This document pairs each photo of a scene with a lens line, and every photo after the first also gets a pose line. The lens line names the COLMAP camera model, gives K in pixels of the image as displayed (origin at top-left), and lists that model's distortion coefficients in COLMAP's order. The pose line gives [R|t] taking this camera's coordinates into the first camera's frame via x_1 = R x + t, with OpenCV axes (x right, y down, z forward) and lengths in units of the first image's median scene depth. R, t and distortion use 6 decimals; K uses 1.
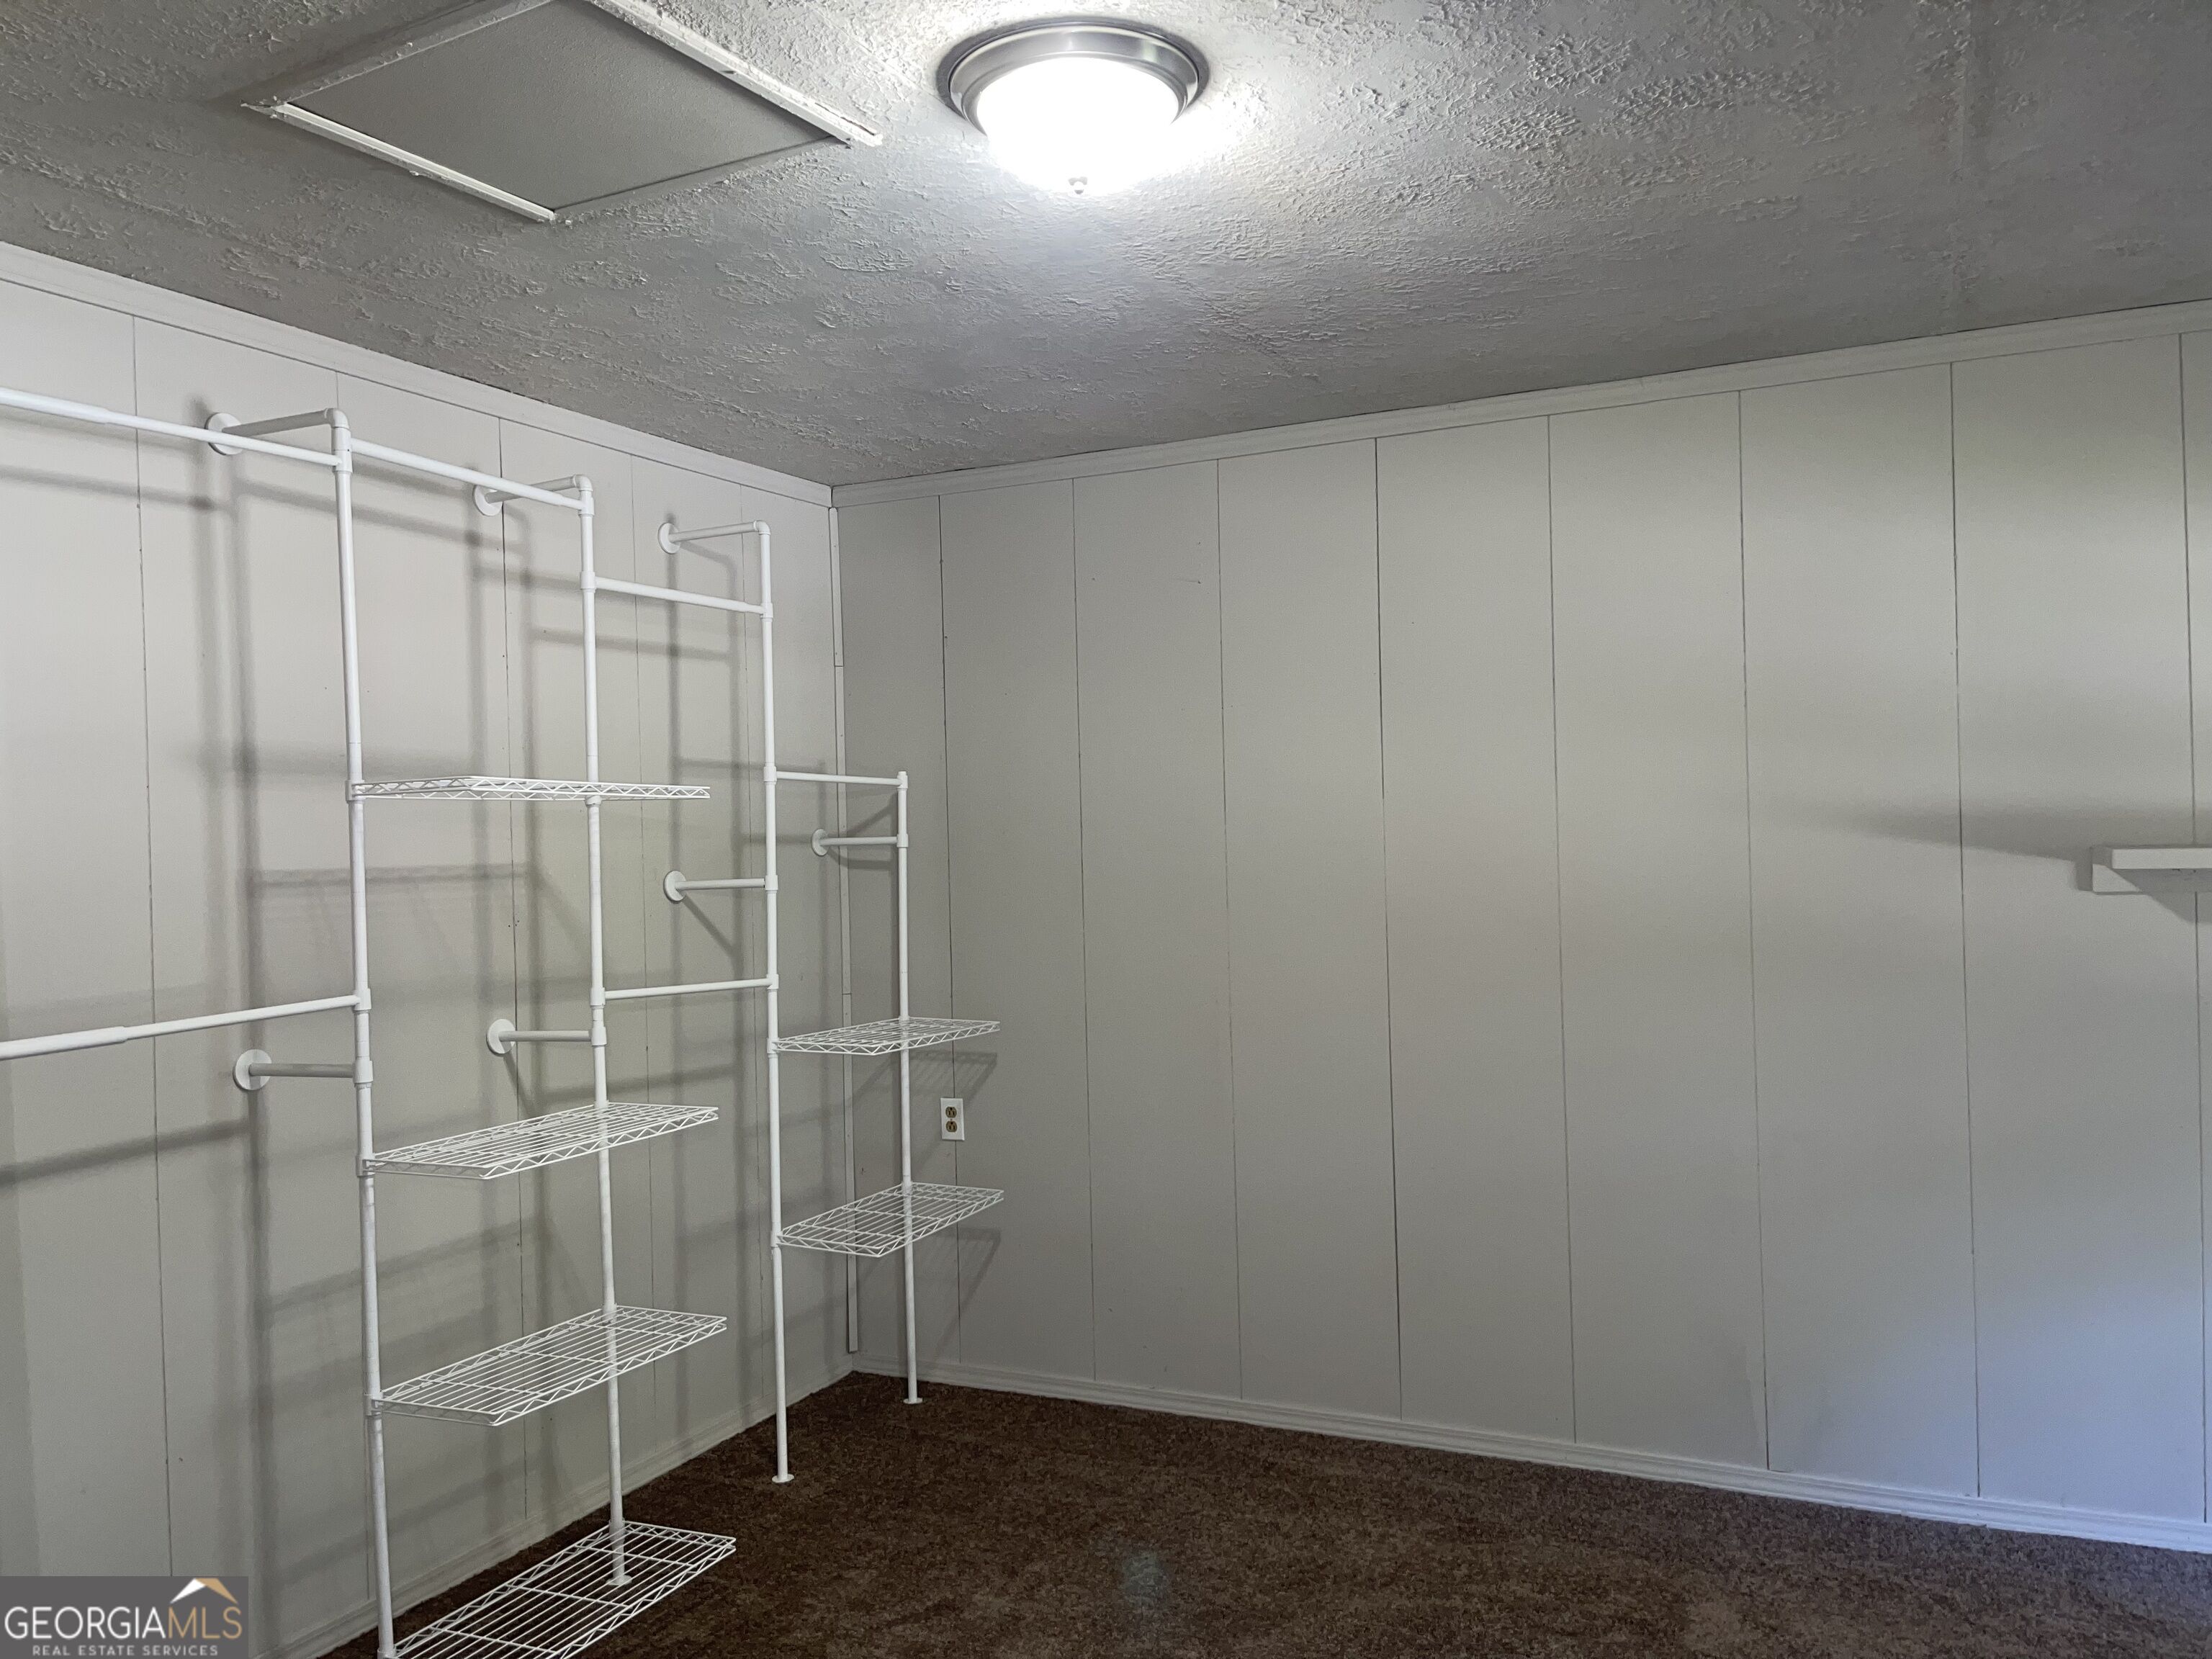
lens RADIAL K [[1670.9, 0, 1112.1], [0, 1670.9, 824.6], [0, 0, 1]] dist [0.003409, -0.007012]
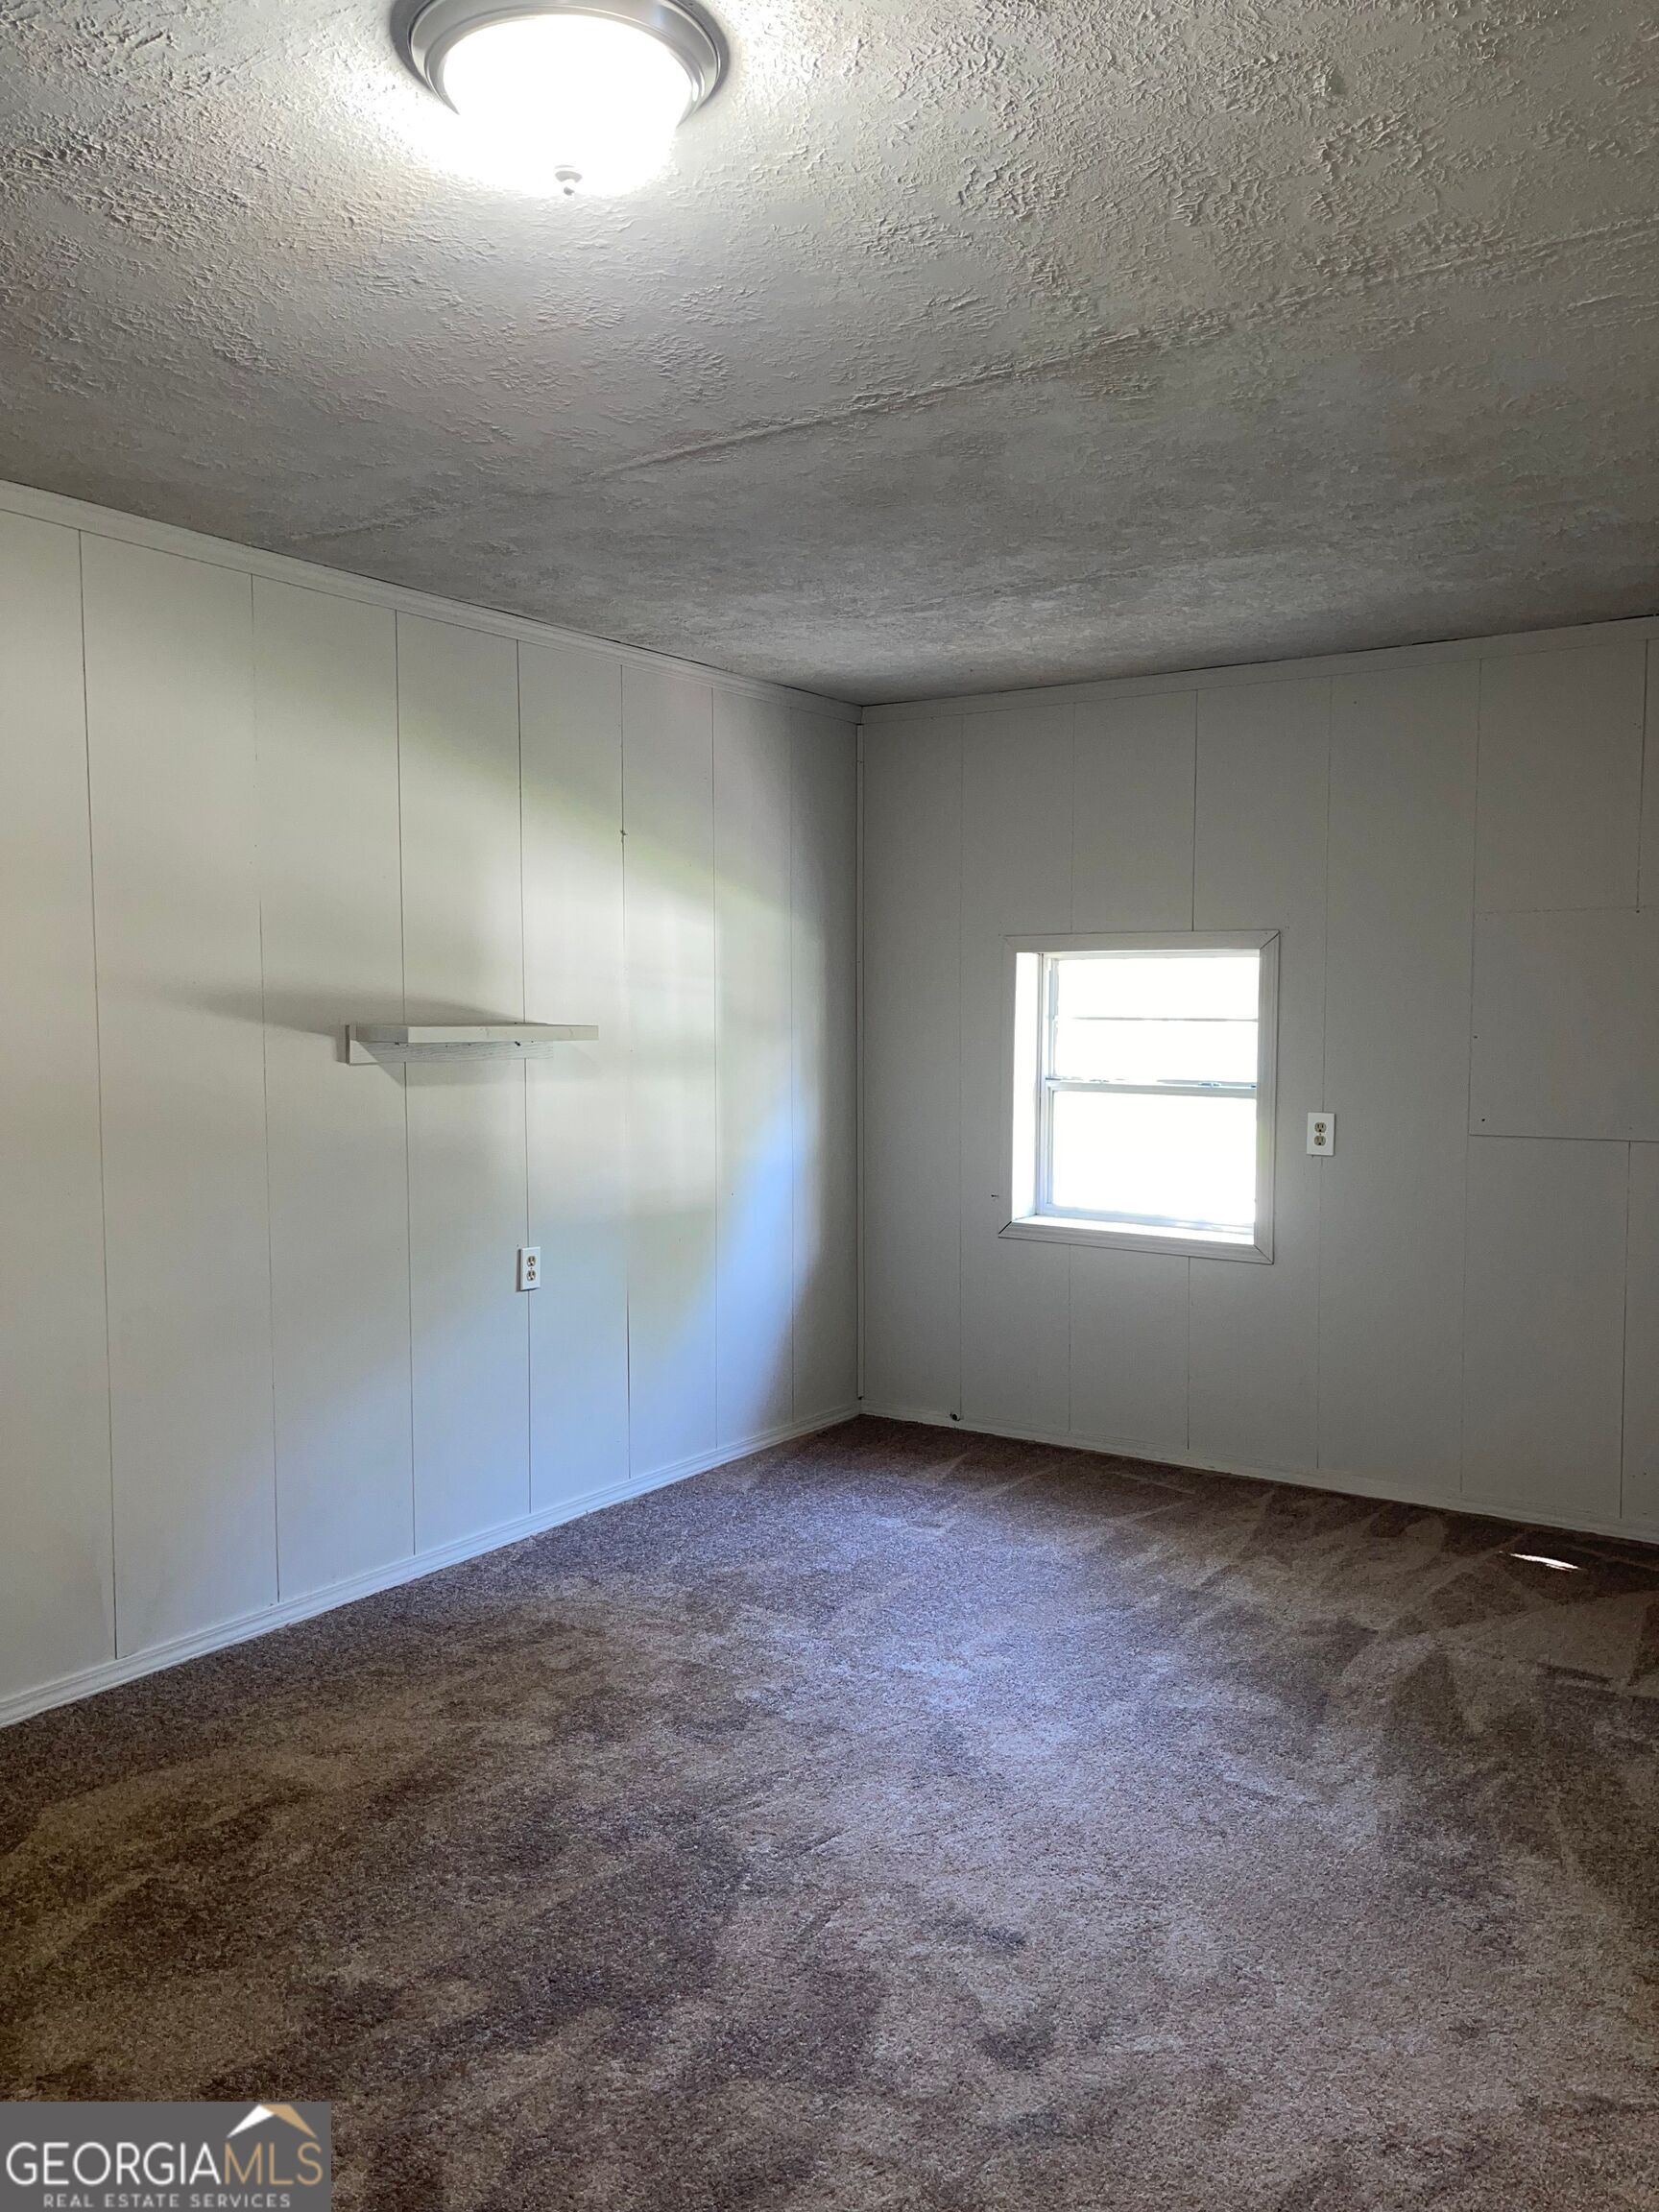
lens RADIAL K [[1670.9, 0, 833.5], [0, 1670.9, 1110.0], [0, 0, 1]] dist [0.003409, -0.007012]
pose [[0.165237, -0.035659, 0.985609, -0.450339], [-0.009930, 0.999235, 0.037817, 0.021298], [-0.986204, -0.016036, 0.164757, 0.393369]]
